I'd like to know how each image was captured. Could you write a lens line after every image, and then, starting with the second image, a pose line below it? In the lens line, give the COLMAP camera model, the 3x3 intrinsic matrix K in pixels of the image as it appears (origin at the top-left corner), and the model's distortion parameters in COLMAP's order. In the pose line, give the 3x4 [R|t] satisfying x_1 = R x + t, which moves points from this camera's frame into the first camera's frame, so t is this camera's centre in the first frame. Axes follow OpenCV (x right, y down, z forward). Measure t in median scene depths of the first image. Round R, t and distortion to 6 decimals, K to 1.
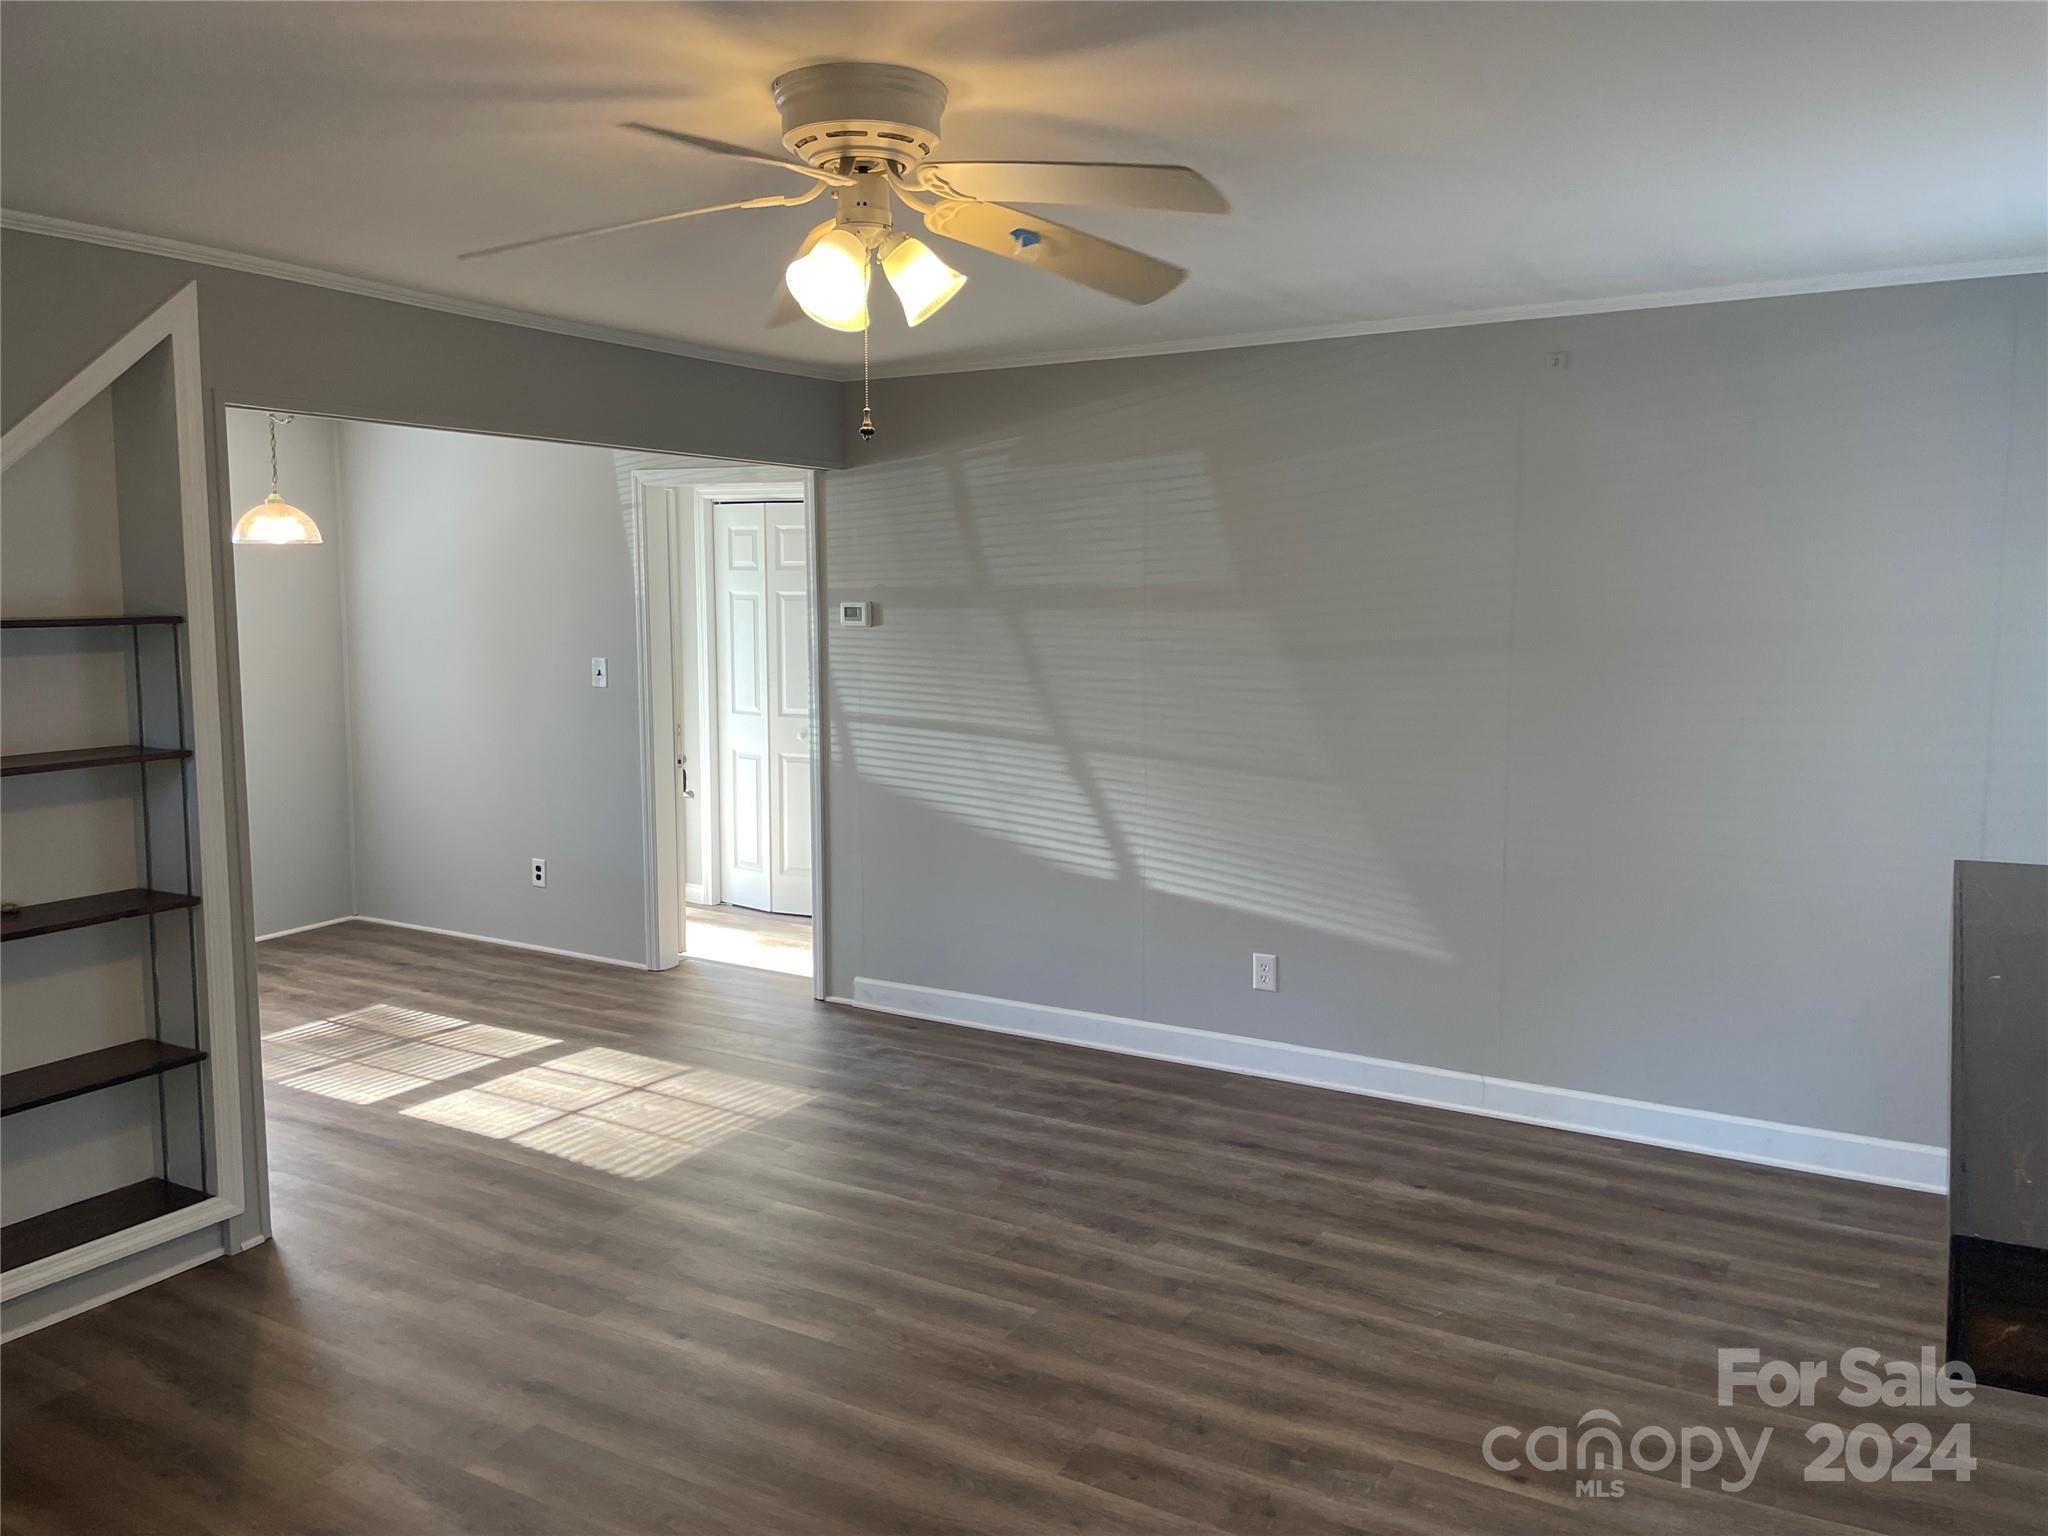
lens RADIAL K [[1545.3, 0, 1039.4], [0, 1545.3, 762.9], [0, 0, 1]] dist [0.066838, -0.082583]
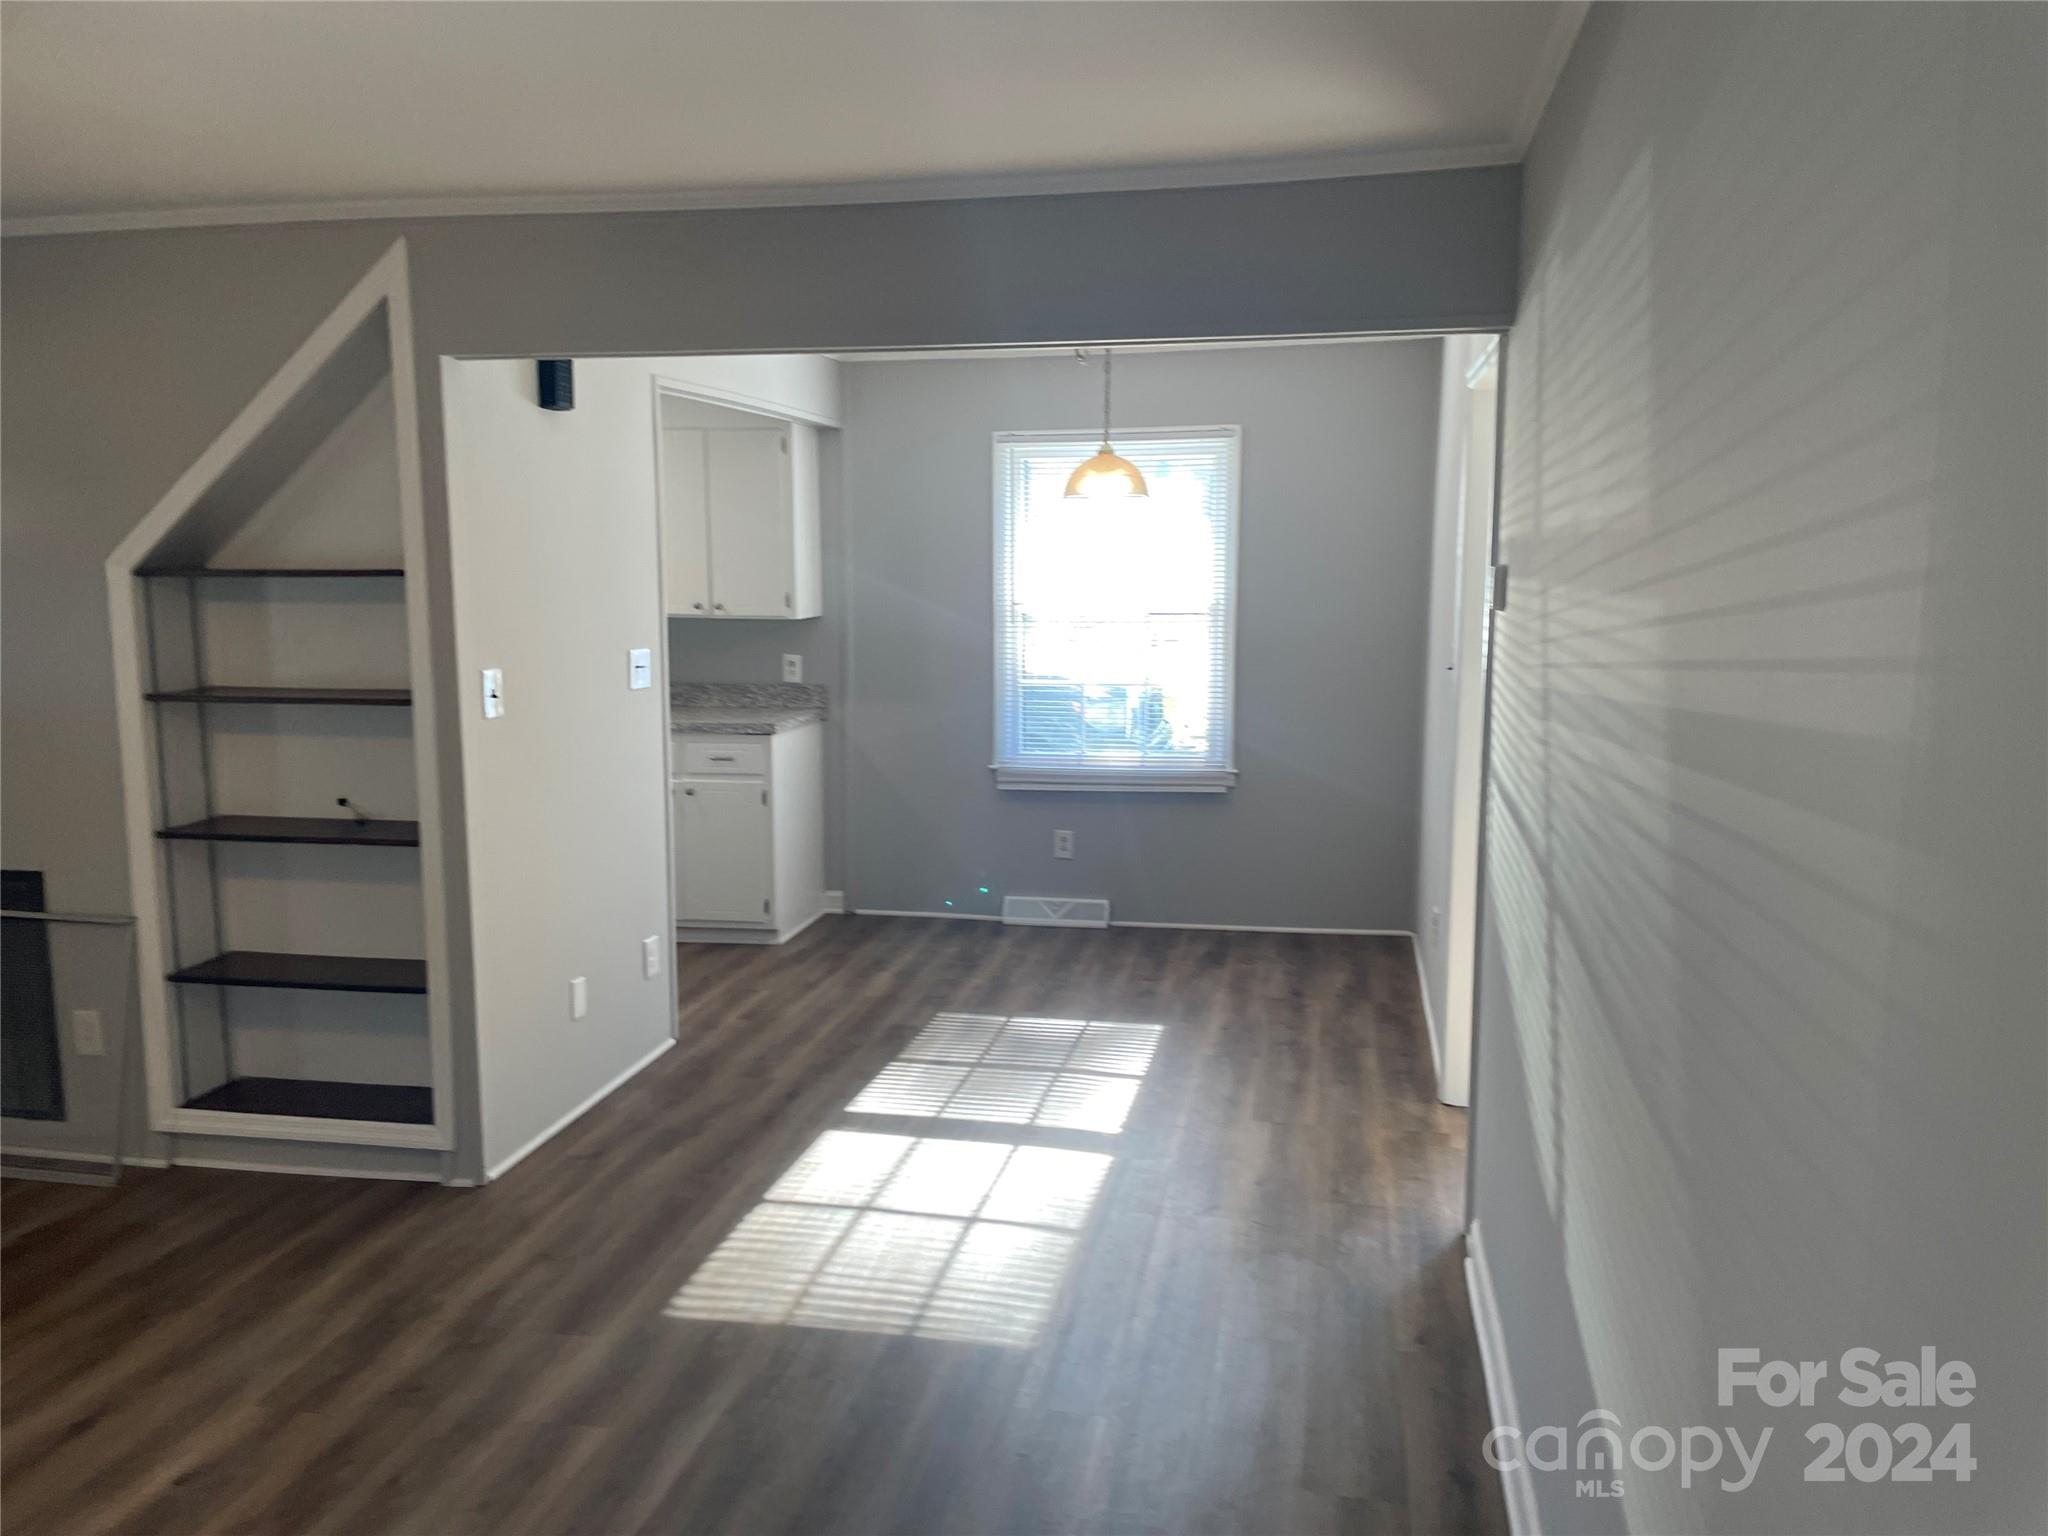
lens RADIAL K [[1545.3, 0, 1042.1], [0, 1545.3, 771.2], [0, 0, 1]] dist [0.066838, -0.082583]
pose [[0.333542, 0.134828, -0.933044, 0.534058], [-0.109527, 0.988560, 0.103697, -0.106669], [0.936351, 0.067607, 0.344493, 0.967564]]
